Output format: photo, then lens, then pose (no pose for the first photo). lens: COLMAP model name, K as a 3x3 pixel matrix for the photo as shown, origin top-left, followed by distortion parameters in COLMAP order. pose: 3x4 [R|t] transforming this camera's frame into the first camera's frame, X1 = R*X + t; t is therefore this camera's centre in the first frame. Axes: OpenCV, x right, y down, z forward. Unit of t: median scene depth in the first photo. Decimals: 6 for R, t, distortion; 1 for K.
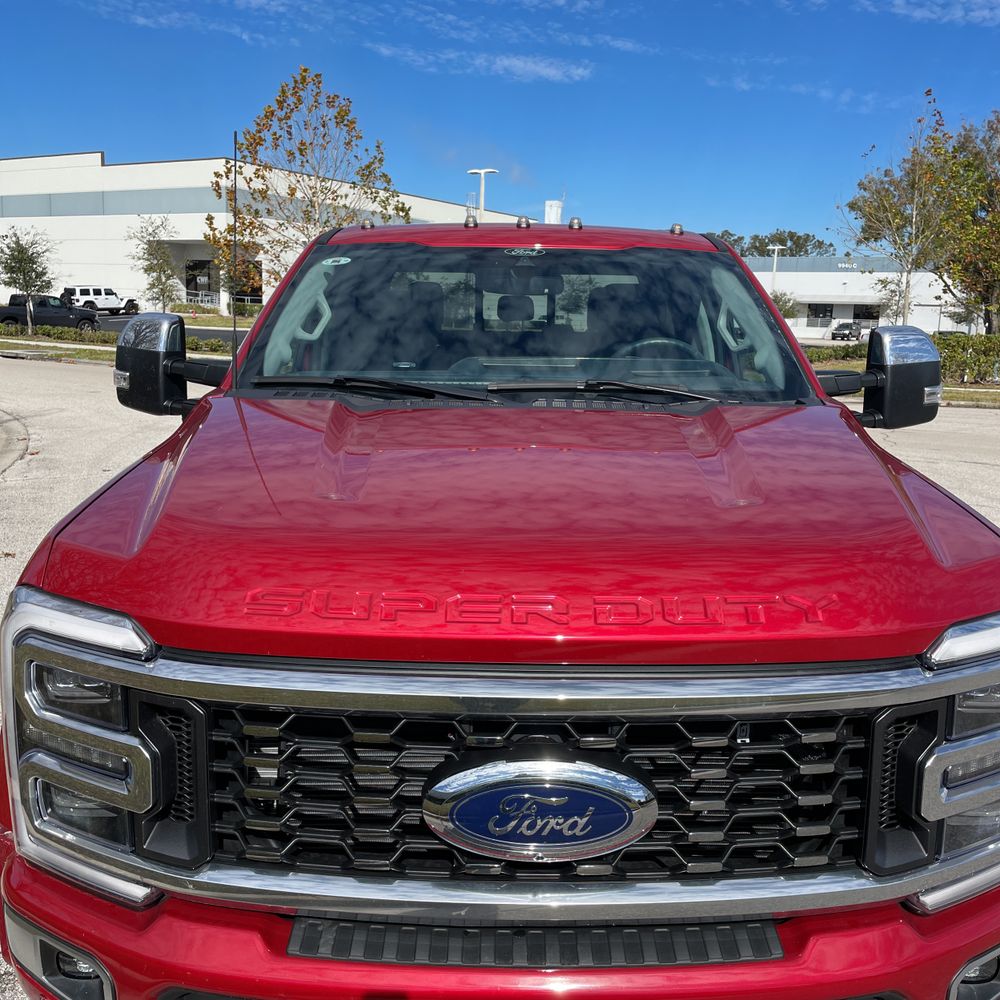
lens RADIAL K [[996.8, 0, 512.6], [0, 996.8, 501.2], [0, 0, 1]] dist [0.098858, -0.123917]
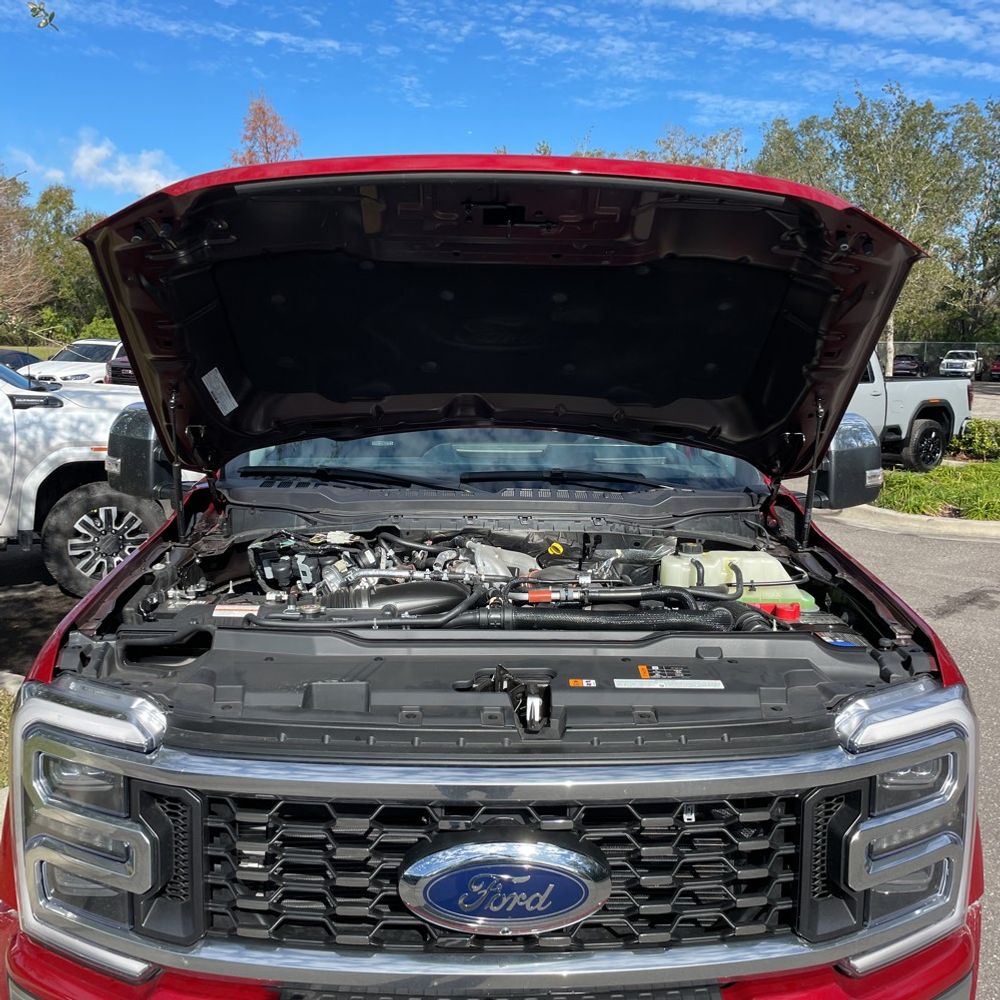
lens RADIAL K [[996.8, 0, 512.6], [0, 996.8, 501.2], [0, 0, 1]] dist [0.098858, -0.123917]
pose [[0.999715, -0.003915, 0.023561, 0.005212], [0.005069, 0.998781, -0.049105, -0.029959], [-0.023340, 0.049210, 0.998516, -0.062083]]
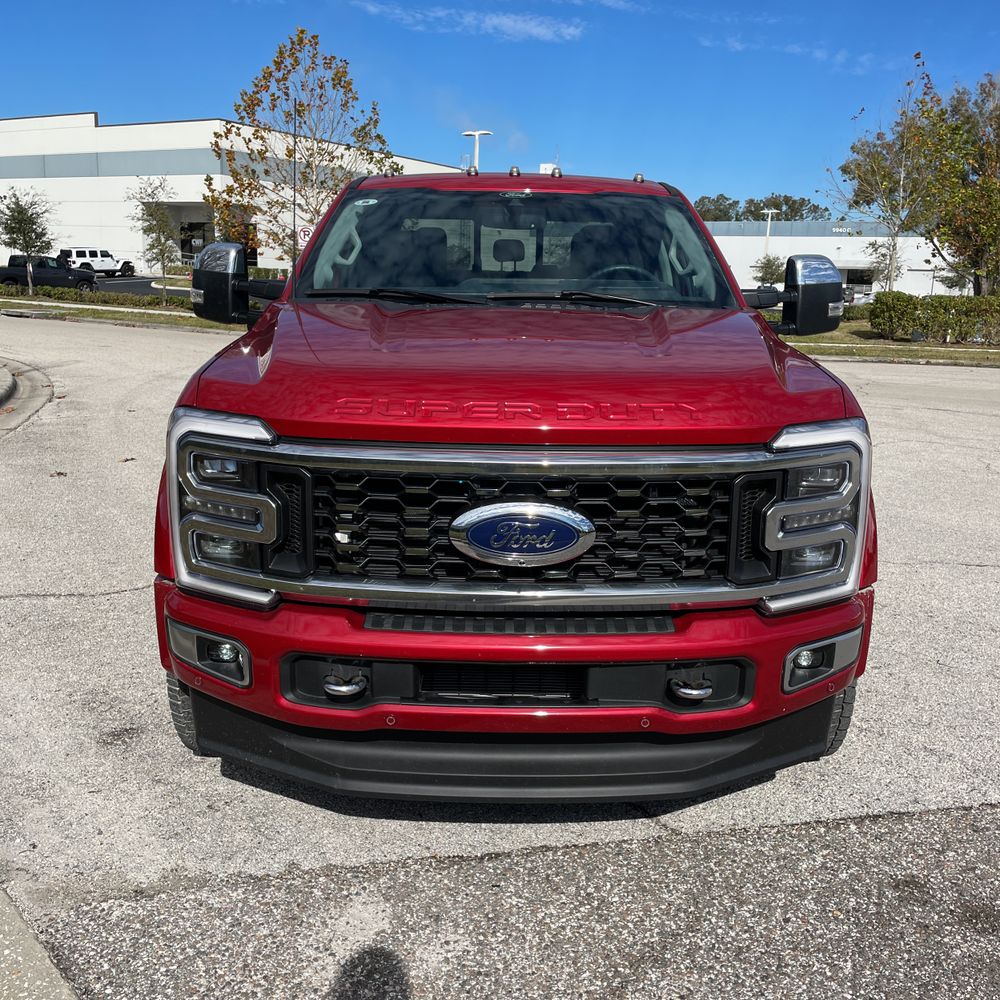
lens RADIAL K [[996.8, 0, 512.6], [0, 996.8, 501.2], [0, 0, 1]] dist [0.098858, -0.123917]
pose [[0.999982, 0.000445, 0.005908, 0.001186], [-0.000639, 0.999459, 0.032893, 0.096664], [-0.005890, -0.032897, 0.999441, -0.281387]]
